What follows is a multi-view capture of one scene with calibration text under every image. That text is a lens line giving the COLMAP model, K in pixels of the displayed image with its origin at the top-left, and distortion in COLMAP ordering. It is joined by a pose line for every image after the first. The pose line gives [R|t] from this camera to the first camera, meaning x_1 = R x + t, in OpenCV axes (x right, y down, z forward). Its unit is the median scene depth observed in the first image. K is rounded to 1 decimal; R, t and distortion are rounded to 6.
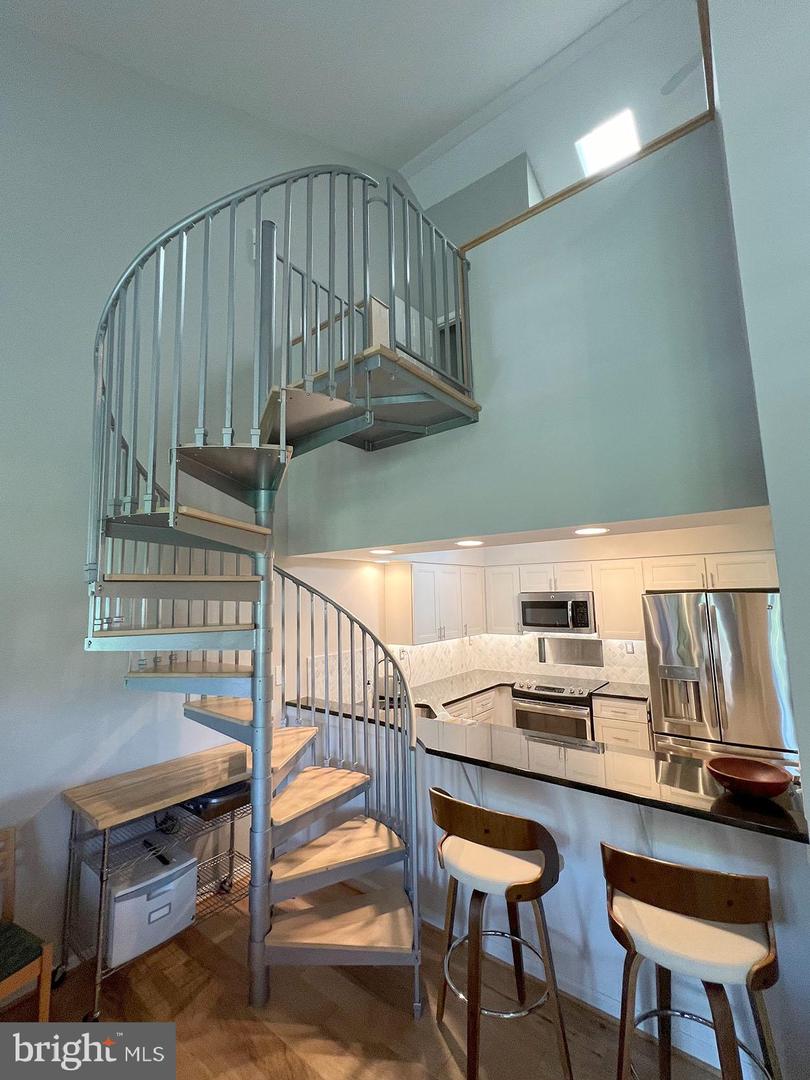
lens RADIAL K [[467.4, 0, 405.0], [0, 467.4, 540.0], [0, 0, 1]] dist [0.000792, 0.000110]
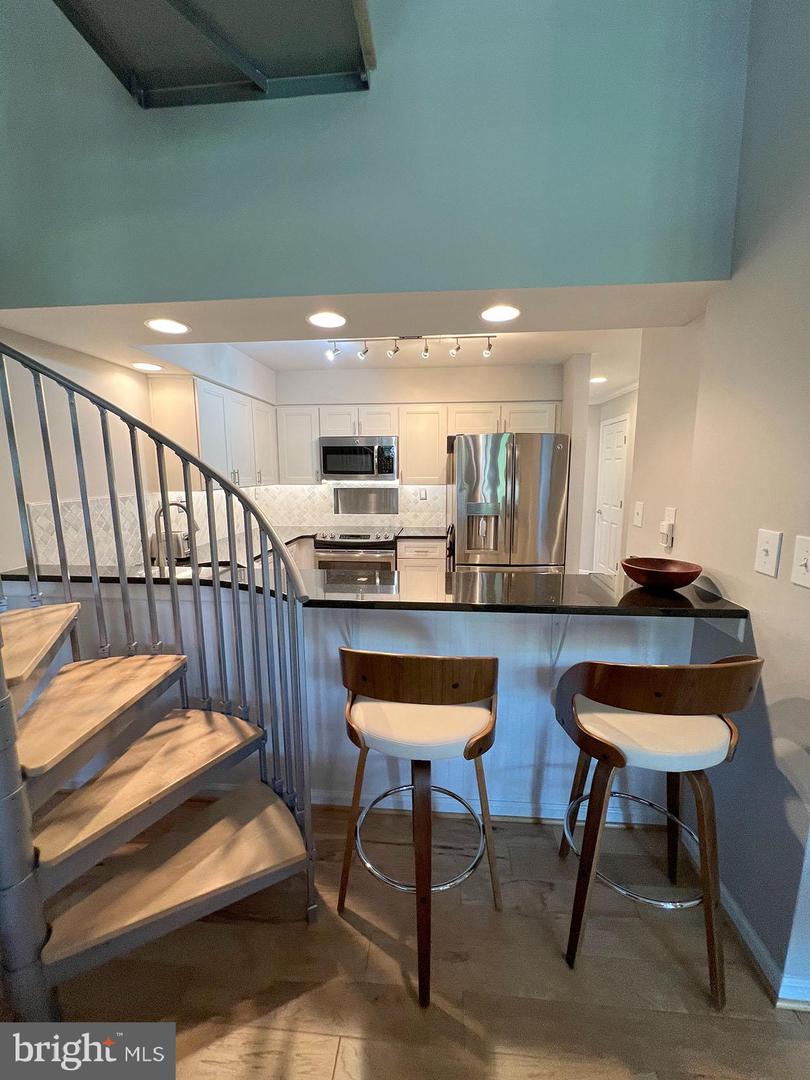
lens RADIAL K [[429.2, 0, 405.0], [0, 429.2, 540.0], [0, 0, 1]] dist [-0.000089, -0.000028]
pose [[0.835759, -0.067364, 0.544949, -0.132468], [-0.079795, 0.967011, 0.241914, 0.153739], [-0.543268, -0.245666, 0.802813, 0.343209]]
